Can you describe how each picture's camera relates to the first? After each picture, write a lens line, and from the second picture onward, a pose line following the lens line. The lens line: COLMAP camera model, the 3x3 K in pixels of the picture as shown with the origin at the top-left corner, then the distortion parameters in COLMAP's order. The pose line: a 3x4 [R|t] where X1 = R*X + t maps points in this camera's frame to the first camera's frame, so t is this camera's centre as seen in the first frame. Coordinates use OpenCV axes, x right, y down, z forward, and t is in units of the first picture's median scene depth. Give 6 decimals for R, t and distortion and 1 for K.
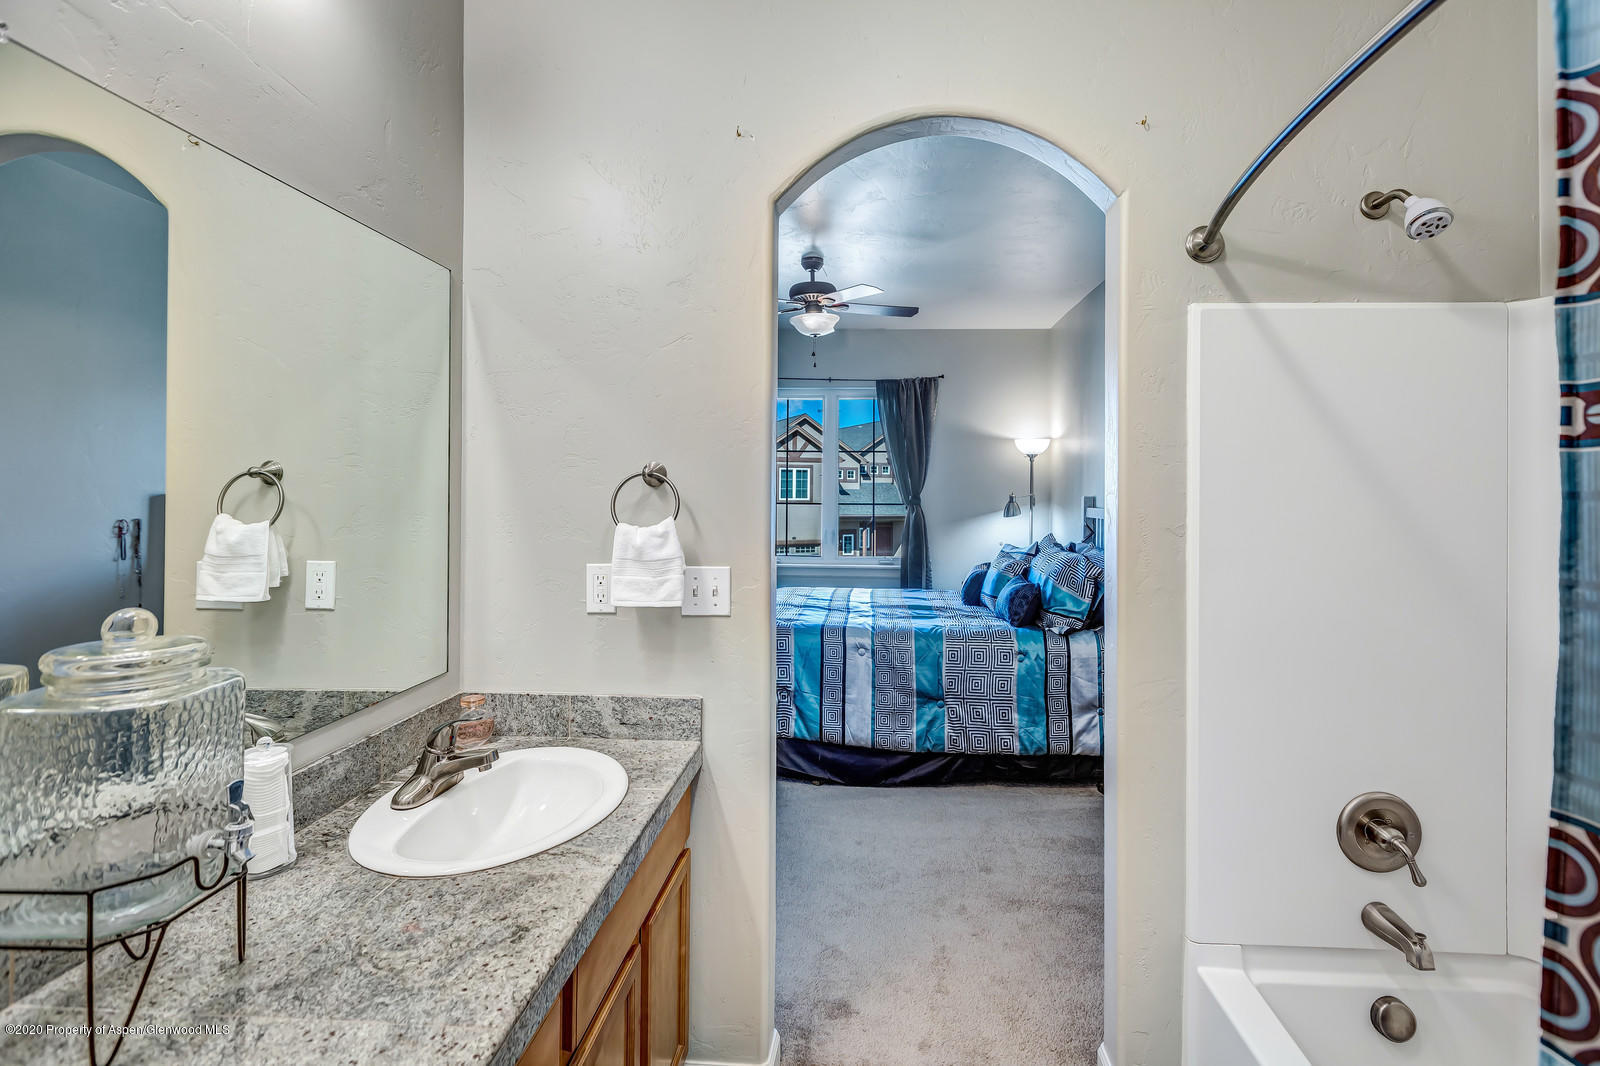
lens RADIAL K [[743.4, 0, 802.7], [0, 743.4, 489.9], [0, 0, 1]] dist [0.000457, 0.000006]
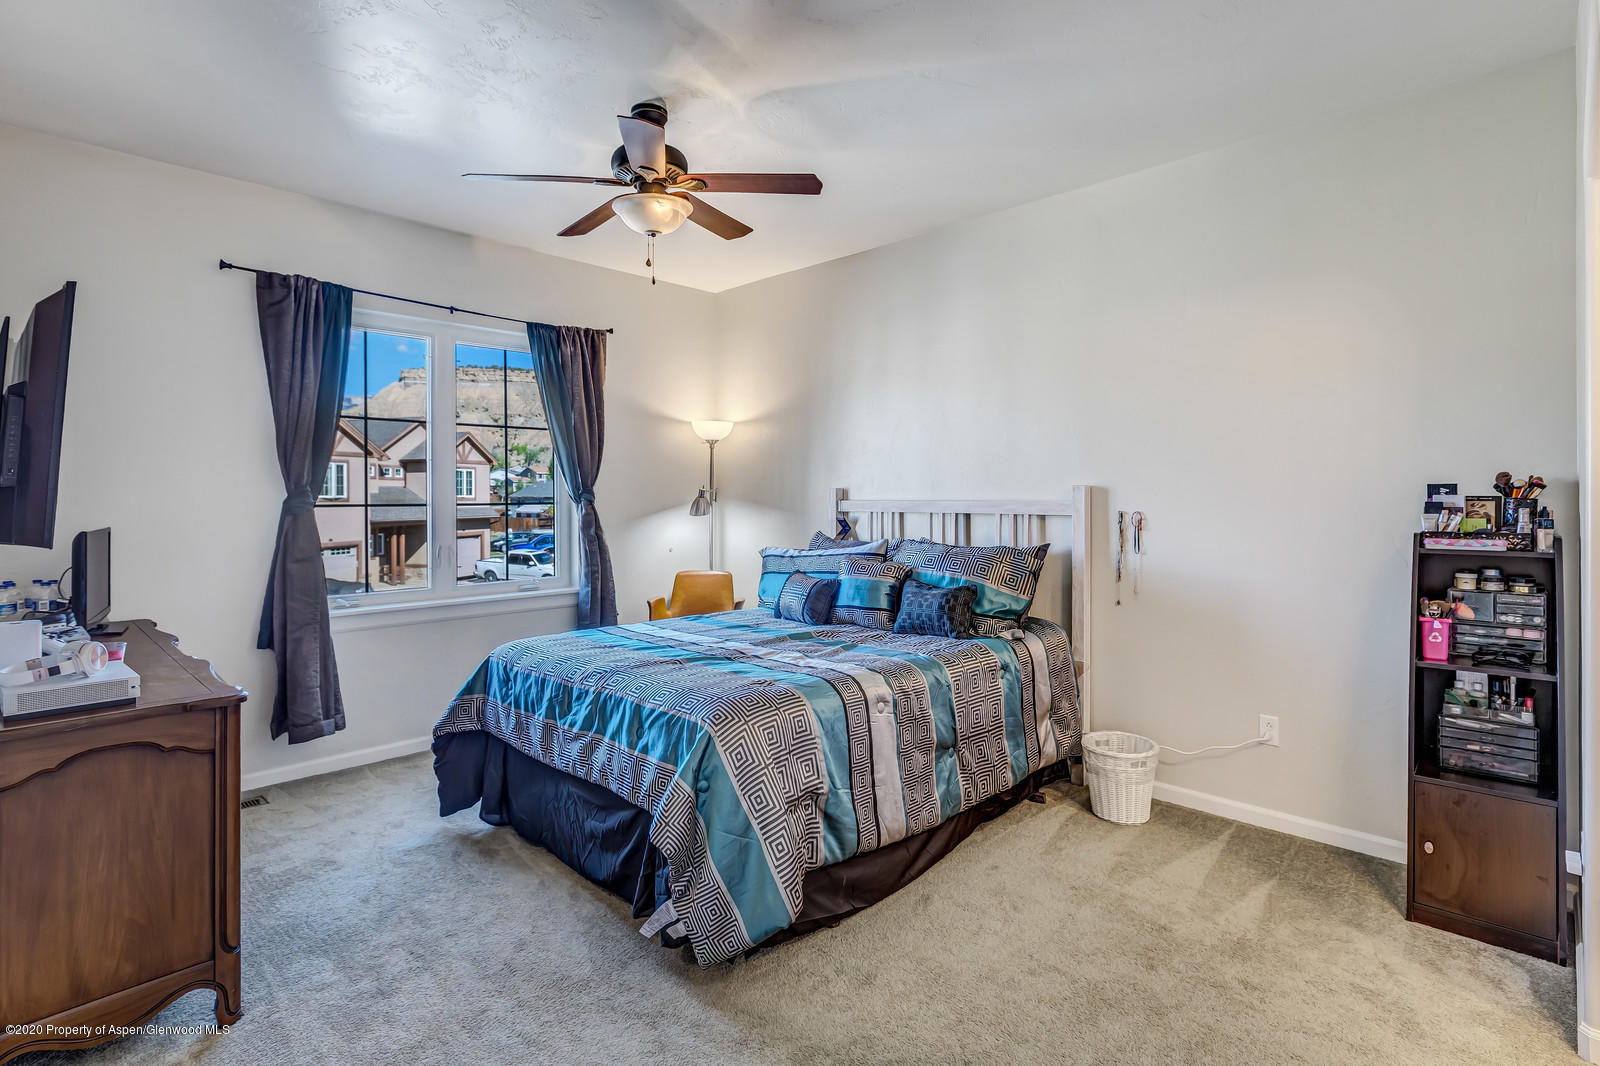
lens RADIAL K [[788.5, 0, 799.8], [0, 788.5, 494.9], [0, 0, 1]] dist [-0.000242, -0.000030]
pose [[0.632251, -0.006347, 0.774737, -0.540923], [0.001003, 0.999972, 0.007373, 0.013974], [-0.774763, -0.003885, 0.632240, 0.596774]]
